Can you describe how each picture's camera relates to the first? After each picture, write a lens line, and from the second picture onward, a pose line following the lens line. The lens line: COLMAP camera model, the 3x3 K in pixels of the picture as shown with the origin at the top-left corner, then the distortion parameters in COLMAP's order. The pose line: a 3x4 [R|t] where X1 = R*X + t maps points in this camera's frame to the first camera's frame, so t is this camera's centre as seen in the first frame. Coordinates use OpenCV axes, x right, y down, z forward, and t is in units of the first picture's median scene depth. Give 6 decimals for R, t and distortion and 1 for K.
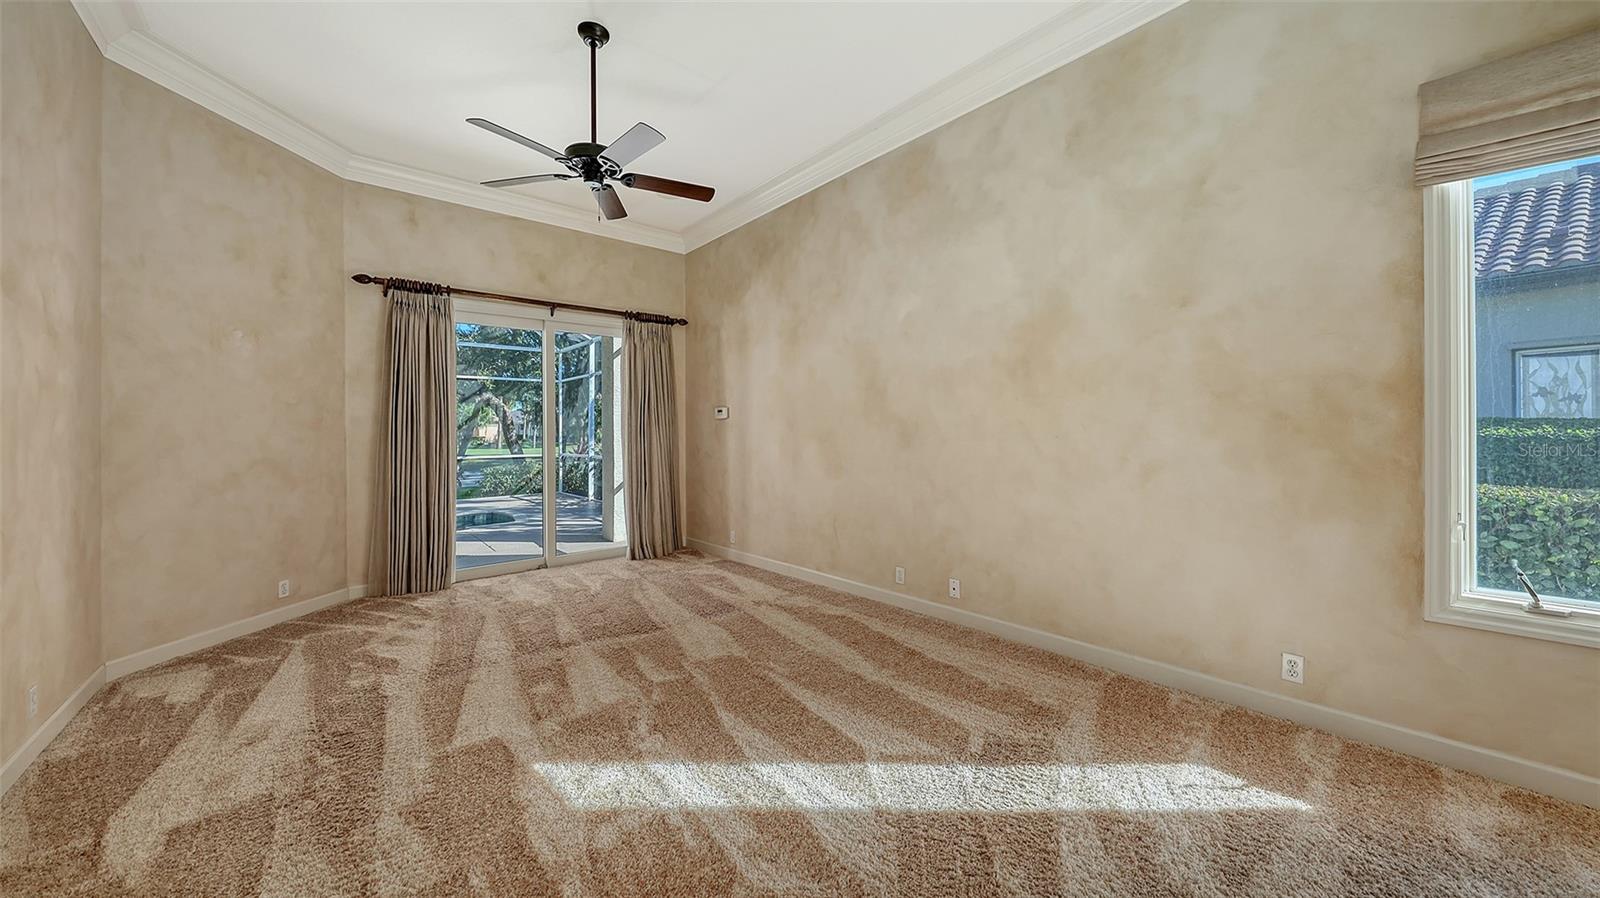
lens RADIAL K [[554.2, 0, 790.4], [0, 554.2, 441.6], [0, 0, 1]] dist [-0.000836, -0.000172]
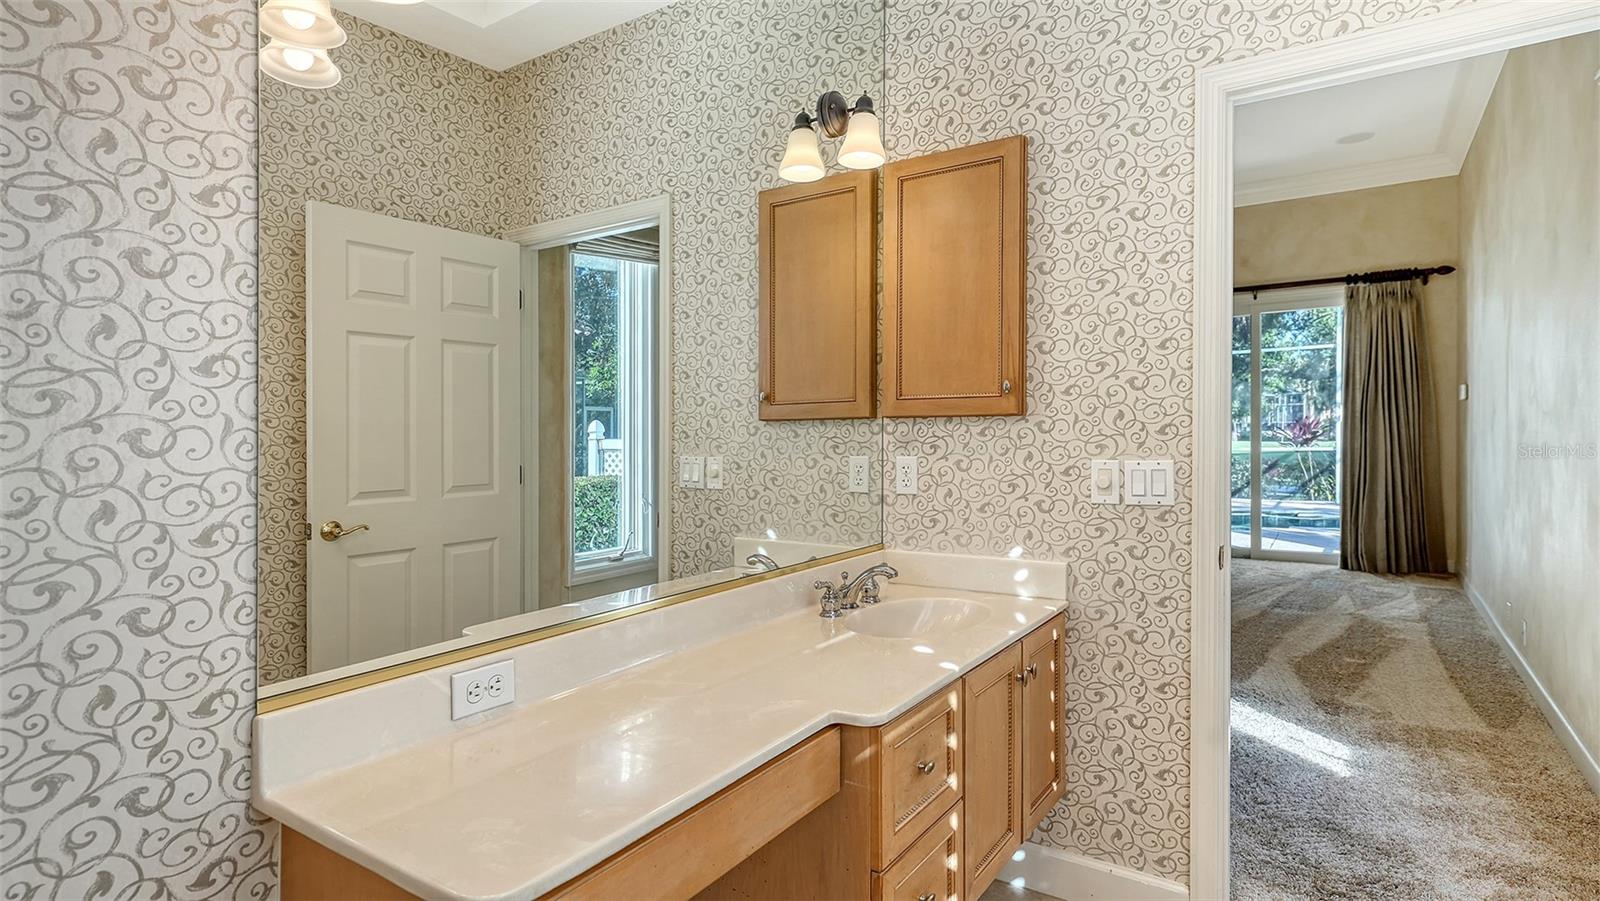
lens RADIAL K [[822.8, 0, 799.5], [0, 822.8, 442.5], [0, 0, 1]] dist [0.002457, 0.000647]
pose [[0.268986, 0.024021, -0.962844, 1.129385], [-0.006787, 0.999711, 0.023044, -0.006699], [0.963120, 0.000336, 0.269072, -0.230517]]
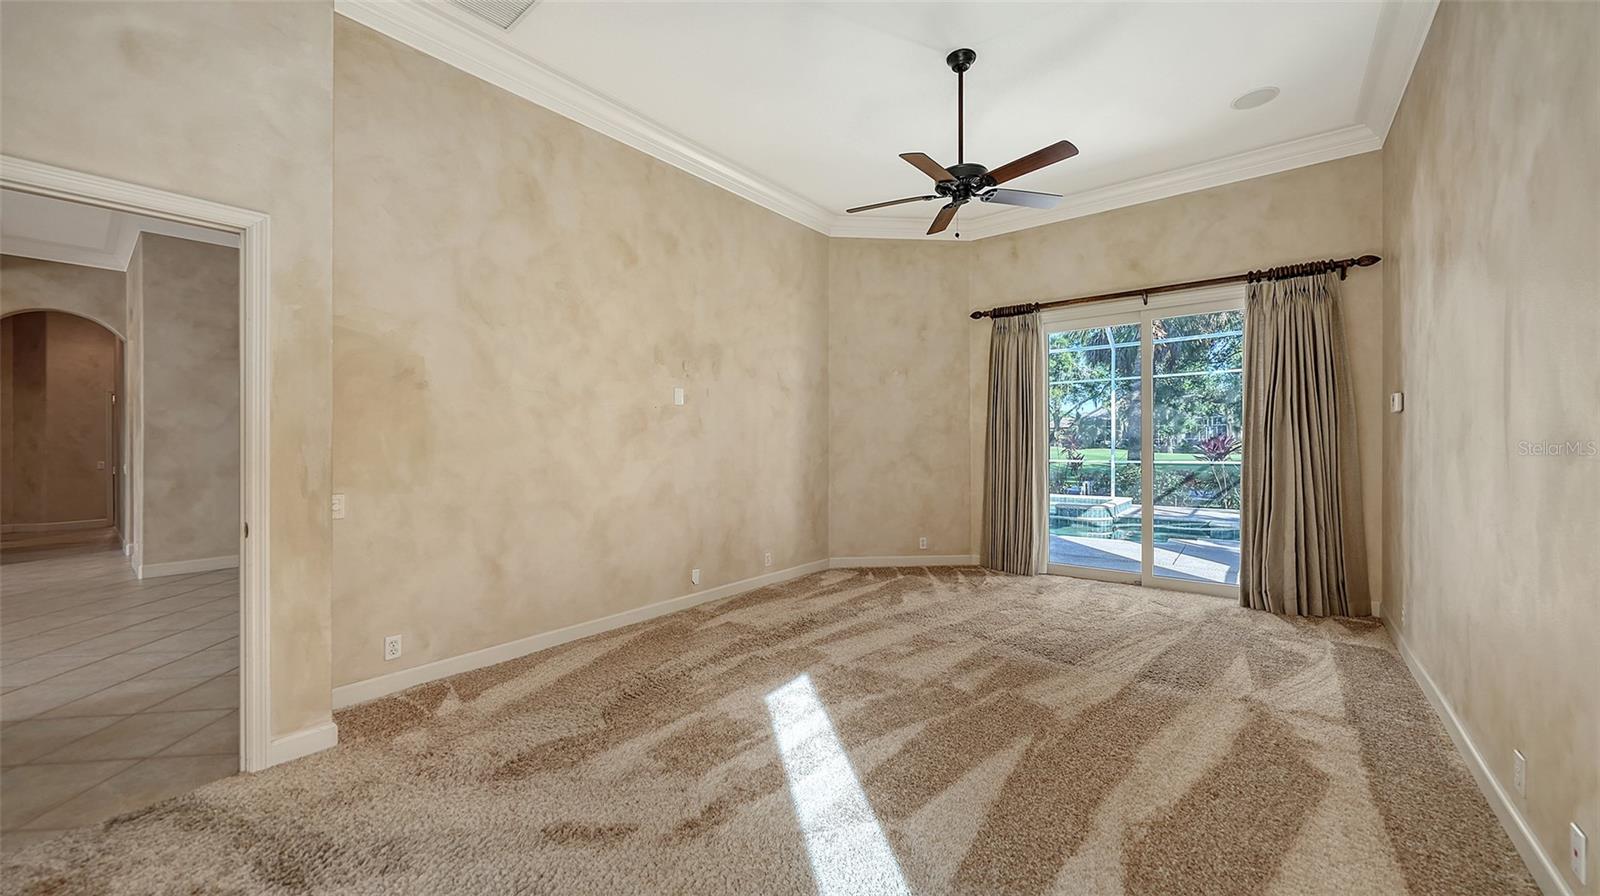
lens RADIAL K [[595.7, 0, 802.5], [0, 595.7, 443.7], [0, 0, 1]] dist [-0.000702, -0.000088]
pose [[0.198907, 0.014299, -0.979914, 0.606912], [-0.013486, 0.999839, 0.011853, -0.011321], [0.979926, 0.010858, 0.199068, 0.413415]]
